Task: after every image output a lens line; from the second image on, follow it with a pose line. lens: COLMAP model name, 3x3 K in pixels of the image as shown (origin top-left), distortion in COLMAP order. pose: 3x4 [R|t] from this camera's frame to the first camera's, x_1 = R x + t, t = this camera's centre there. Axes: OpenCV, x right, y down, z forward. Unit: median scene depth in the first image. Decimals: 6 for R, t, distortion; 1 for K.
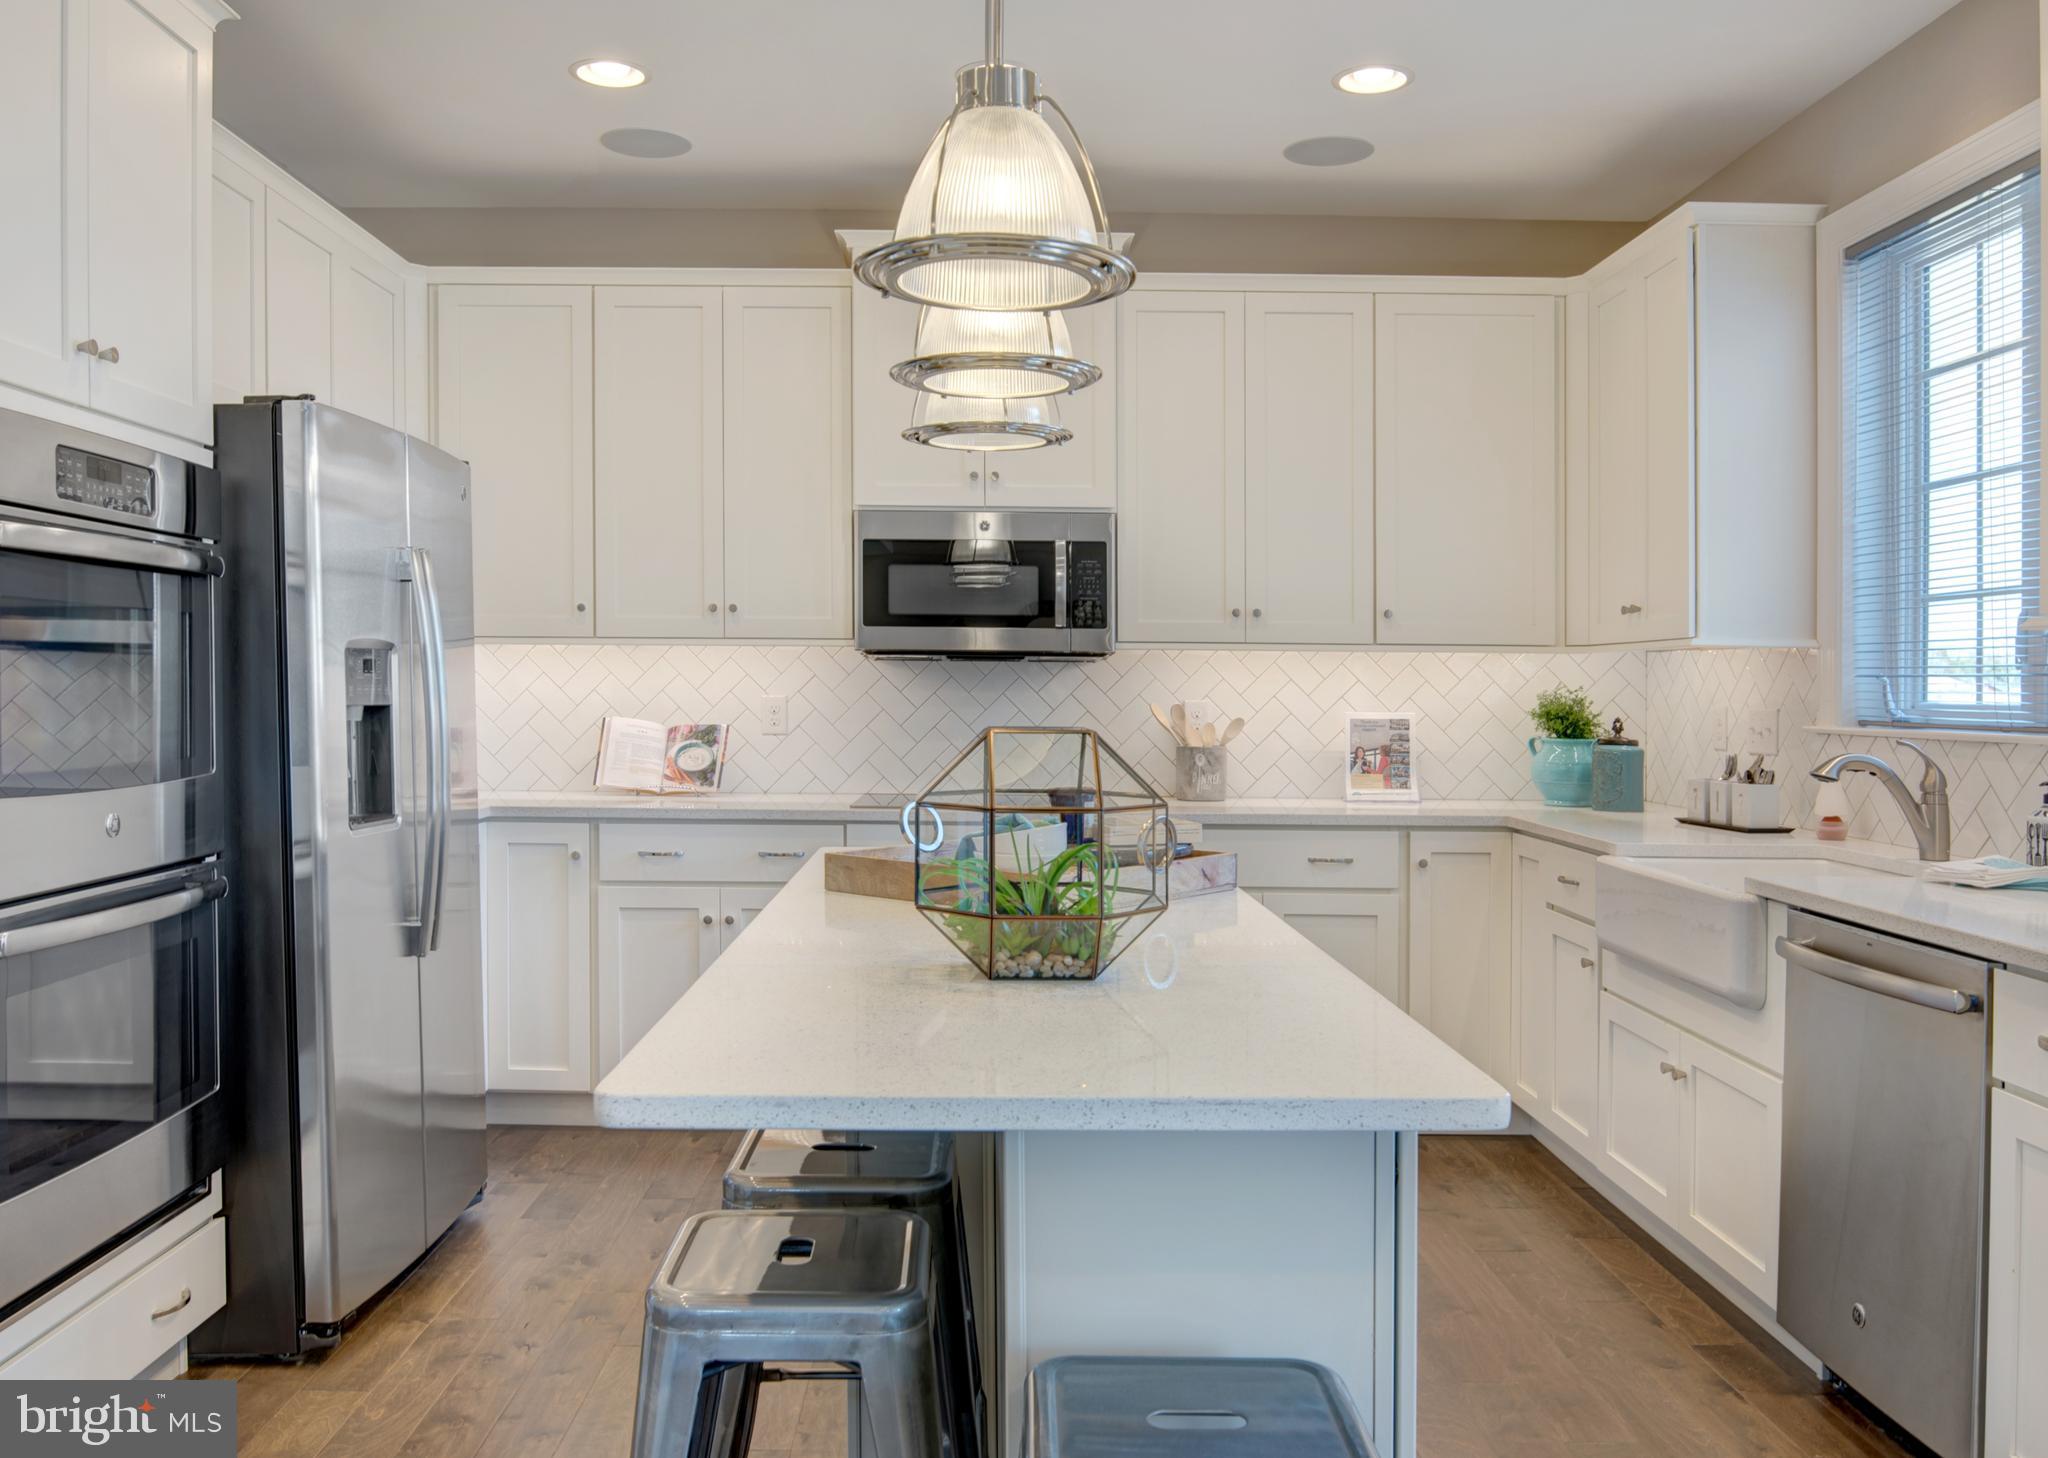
lens RADIAL K [[1644.5, 0, 1017.6], [0, 1644.5, 725.7], [0, 0, 1]] dist [0.003122, 0.009817]
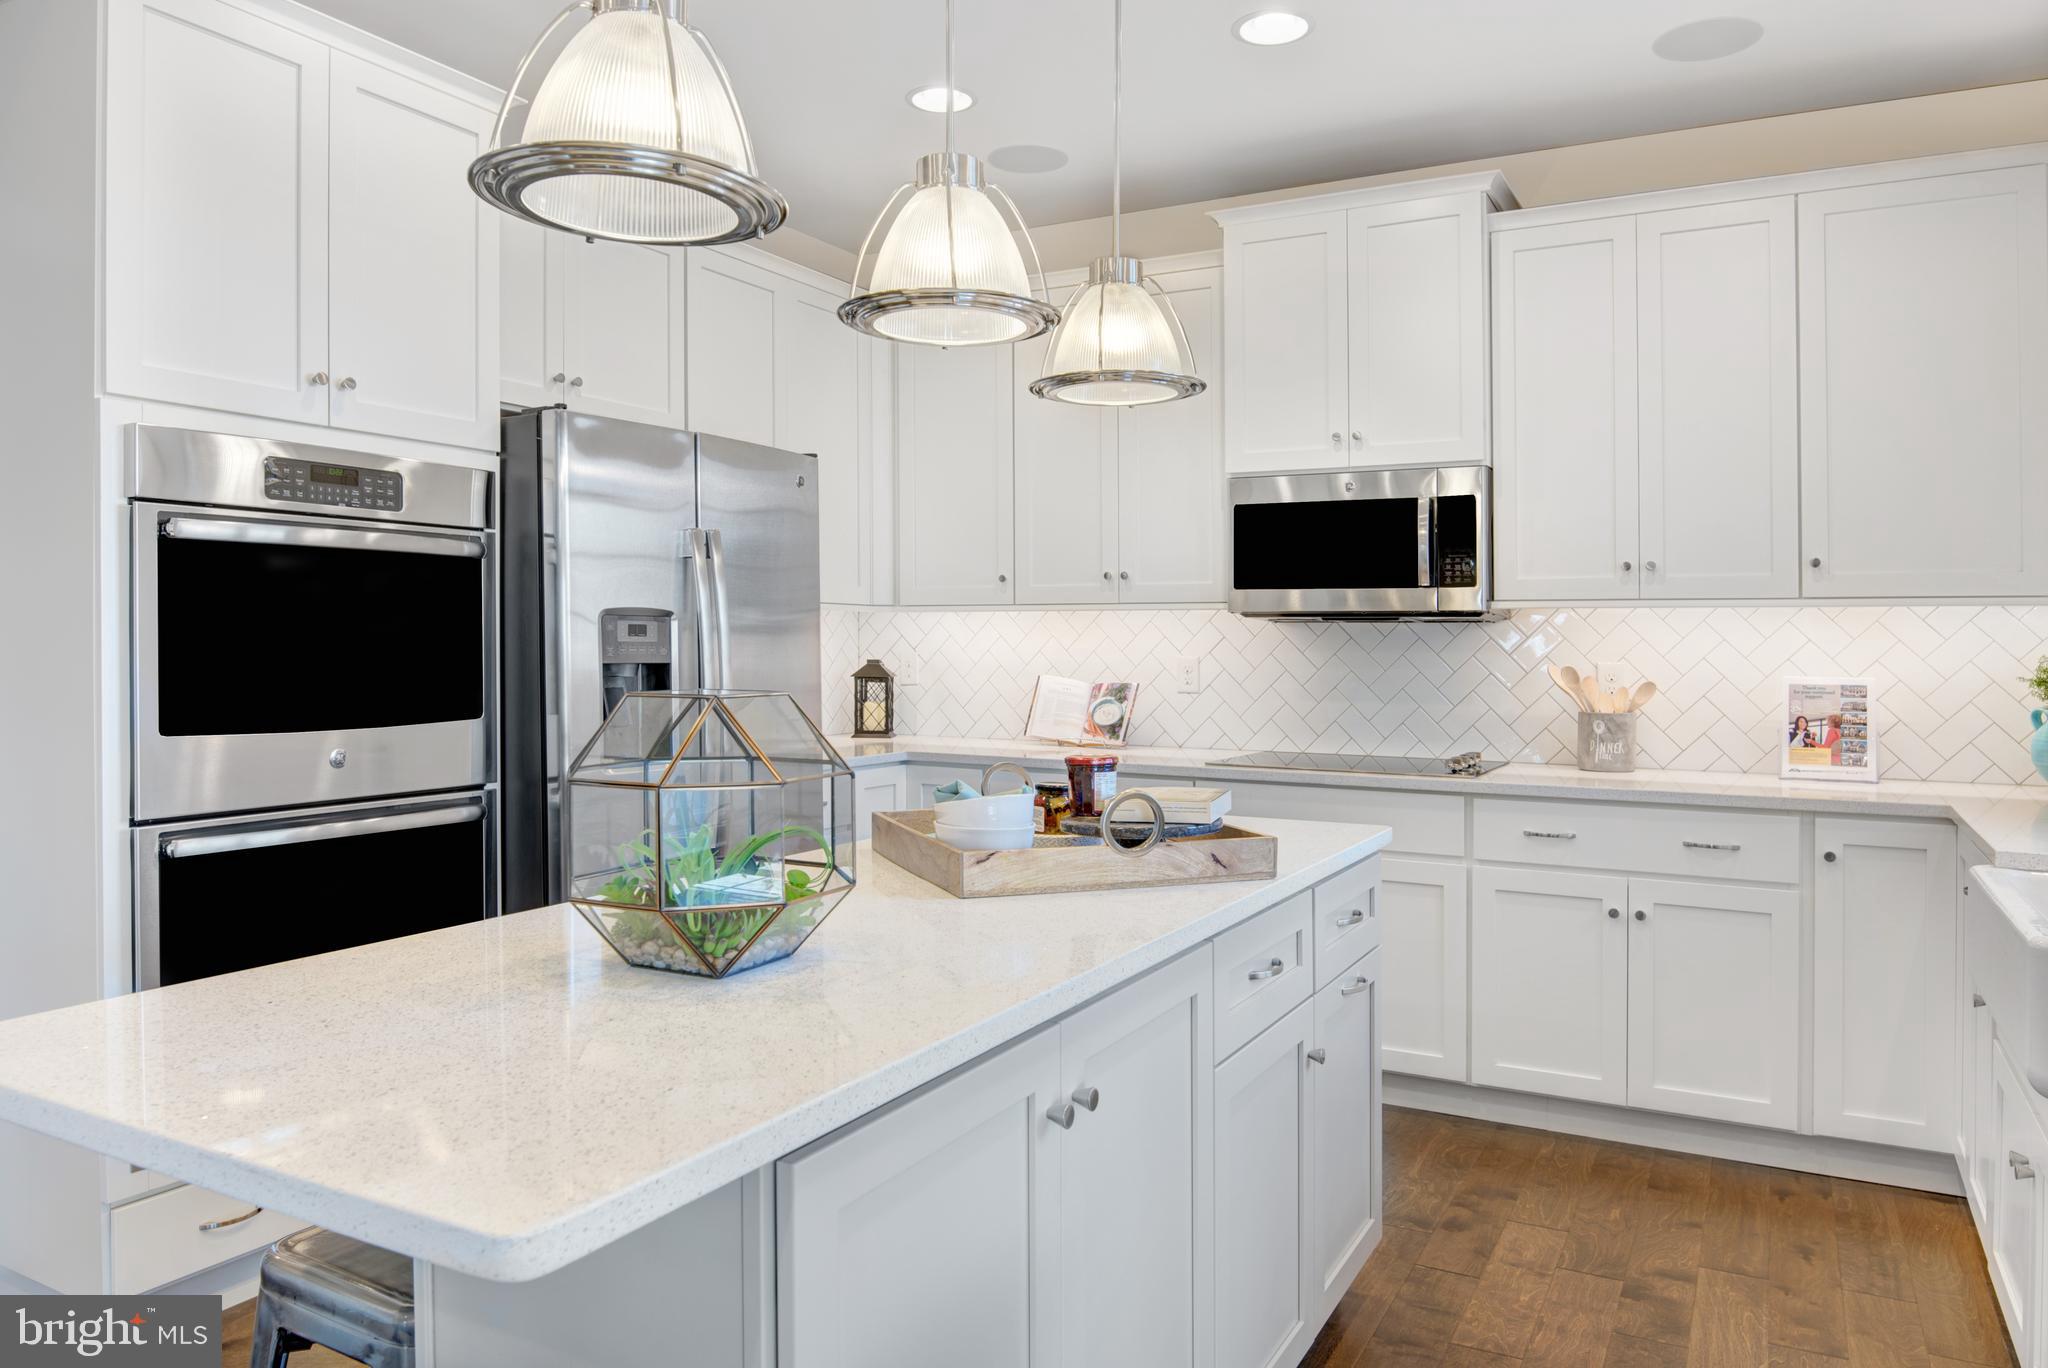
lens RADIAL K [[1406.8, 0, 1028.8], [0, 1406.8, 669.7], [0, 0, 1]] dist [0.013517, -0.000456]
pose [[0.883711, 0.006088, -0.467993, 0.204506], [-0.009948, 0.999934, -0.005778, -0.003687], [0.467927, 0.009761, 0.883713, 0.151953]]
